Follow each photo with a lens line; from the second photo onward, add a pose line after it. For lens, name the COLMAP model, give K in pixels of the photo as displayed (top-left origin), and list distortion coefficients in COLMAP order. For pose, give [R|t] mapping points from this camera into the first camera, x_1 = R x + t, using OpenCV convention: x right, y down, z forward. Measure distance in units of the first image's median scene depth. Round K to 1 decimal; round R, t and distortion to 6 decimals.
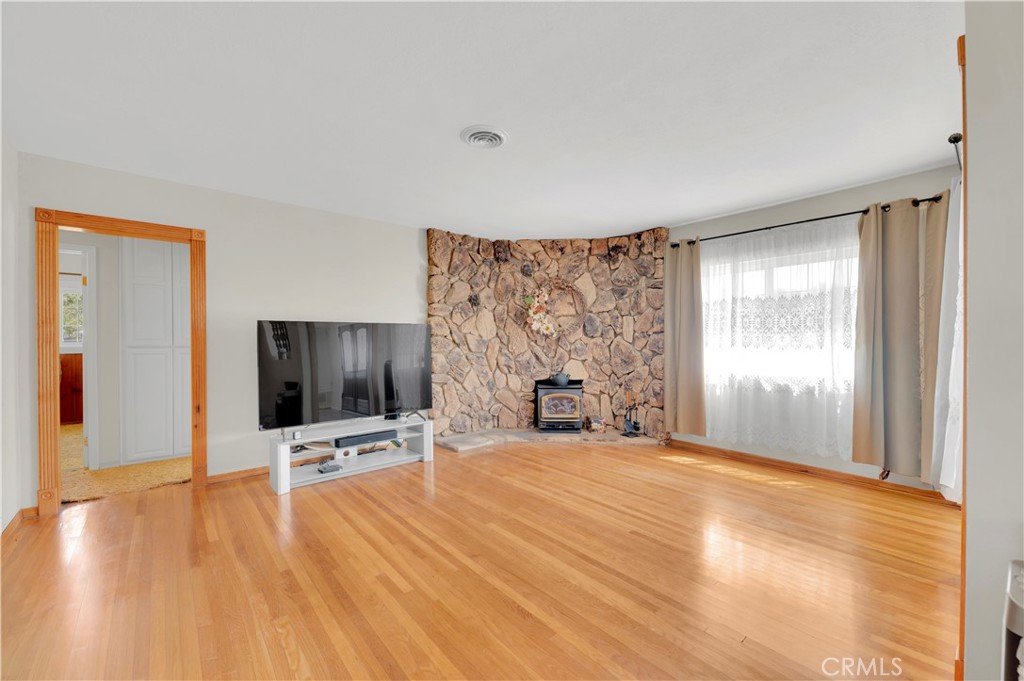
lens RADIAL K [[411.3, 0, 515.7], [0, 411.3, 341.2], [0, 0, 1]] dist [0.005715, -0.002109]
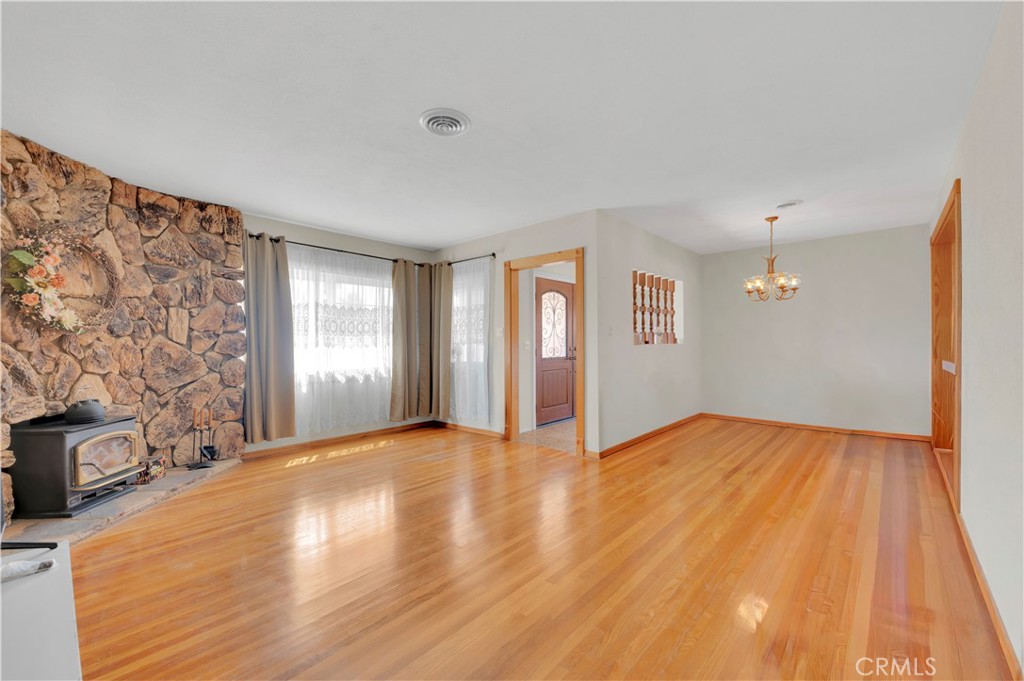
lens RADIAL K [[411.3, 0, 514.9], [0, 411.3, 342.3], [0, 0, 1]] dist [0.005715, -0.002109]
pose [[-0.127553, -0.001217, 0.991831, -0.541191], [0.001950, 0.999997, 0.001477, -0.000088], [-0.991830, 0.002123, -0.127550, 0.508996]]
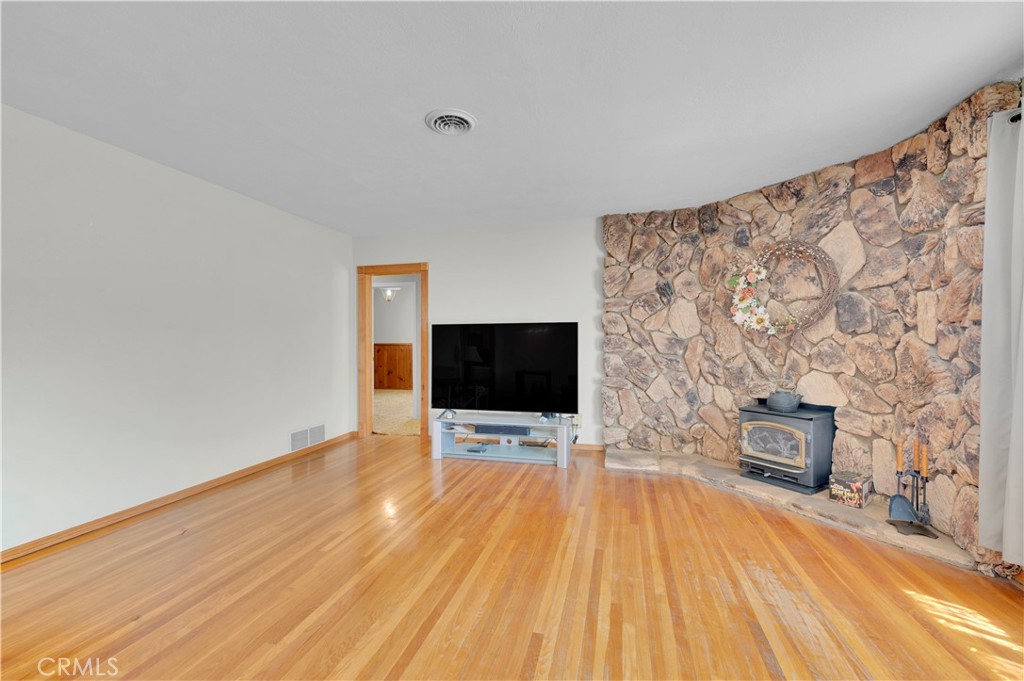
lens RADIAL K [[411.3, 0, 515.2], [0, 411.3, 341.6], [0, 0, 1]] dist [0.005715, -0.002109]
pose [[0.565593, 0.005622, -0.824665, 0.410842], [0.000990, 0.999971, 0.007496, -0.003805], [0.824684, -0.005056, 0.565571, 0.310982]]
